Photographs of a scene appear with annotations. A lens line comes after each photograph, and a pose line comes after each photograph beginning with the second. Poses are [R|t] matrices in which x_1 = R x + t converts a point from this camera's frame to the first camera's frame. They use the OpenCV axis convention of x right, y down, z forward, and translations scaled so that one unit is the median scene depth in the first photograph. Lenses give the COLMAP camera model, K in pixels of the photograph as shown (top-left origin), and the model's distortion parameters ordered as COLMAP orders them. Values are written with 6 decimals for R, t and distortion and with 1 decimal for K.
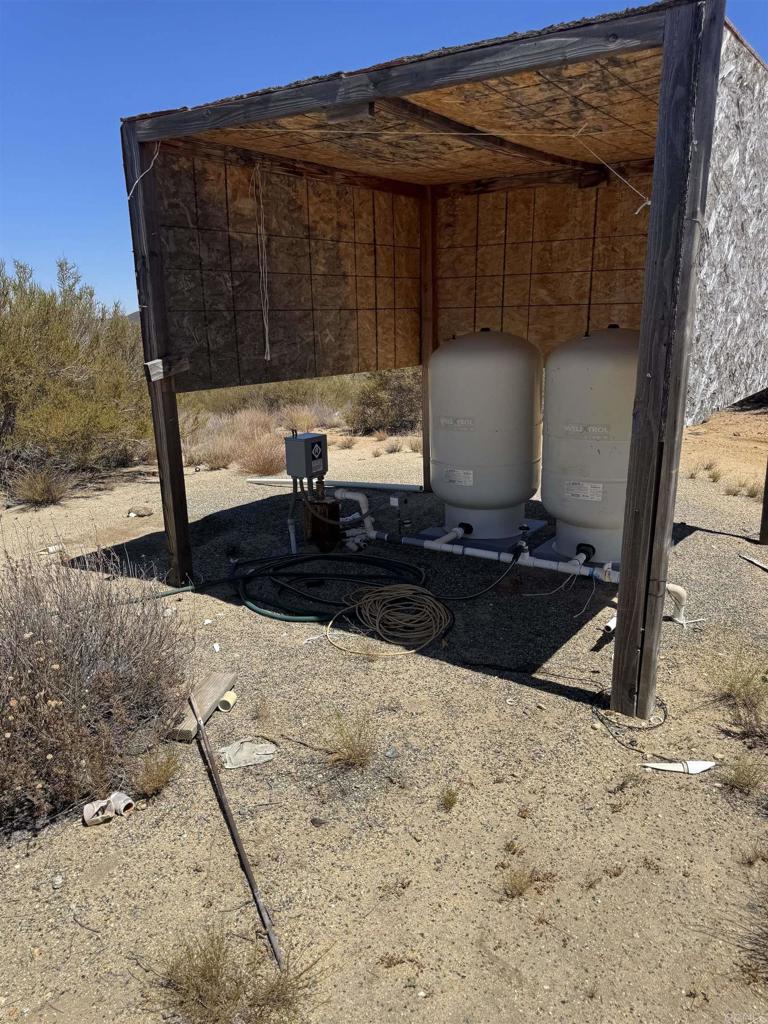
lens RADIAL K [[714.9, 0, 384.0], [0, 714.9, 512.0], [0, 0, 1]] dist [-0.002096, -0.006141]
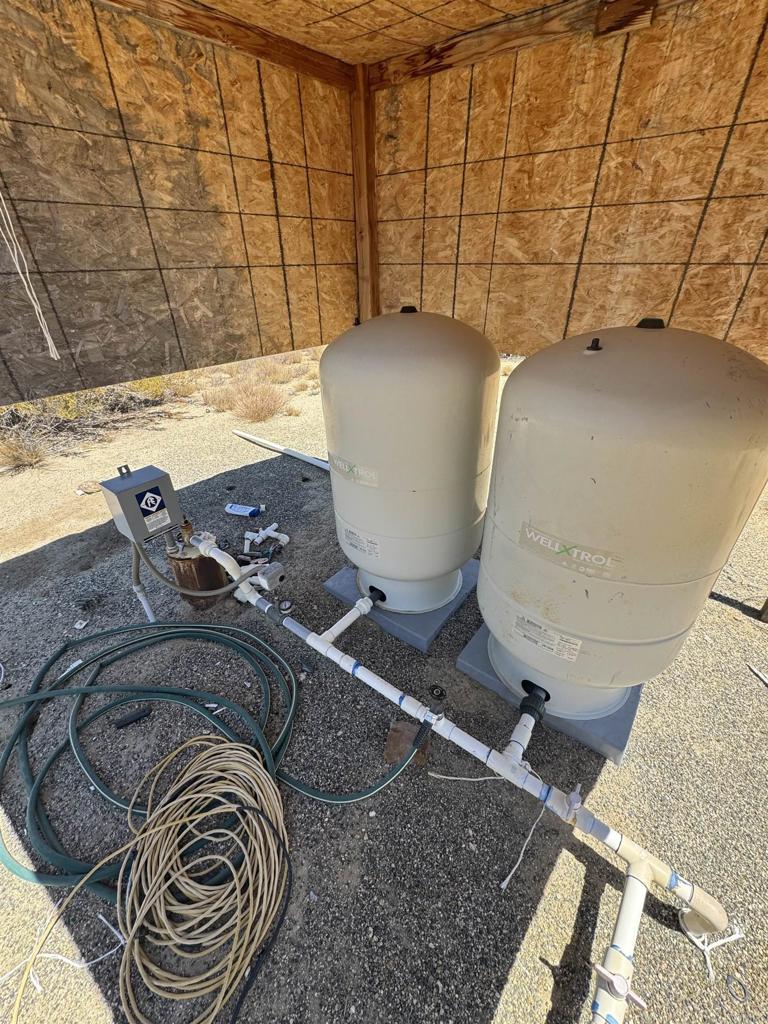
lens RADIAL K [[419.2, 0, 384.0], [0, 419.2, 512.0], [0, 0, 1]] dist [-0.021896, 0.005476]
pose [[0.998444, 0.037015, -0.041712, 0.126380], [-0.024392, 0.962483, 0.270244, -0.164434], [0.050150, -0.268806, 0.961888, 0.545209]]
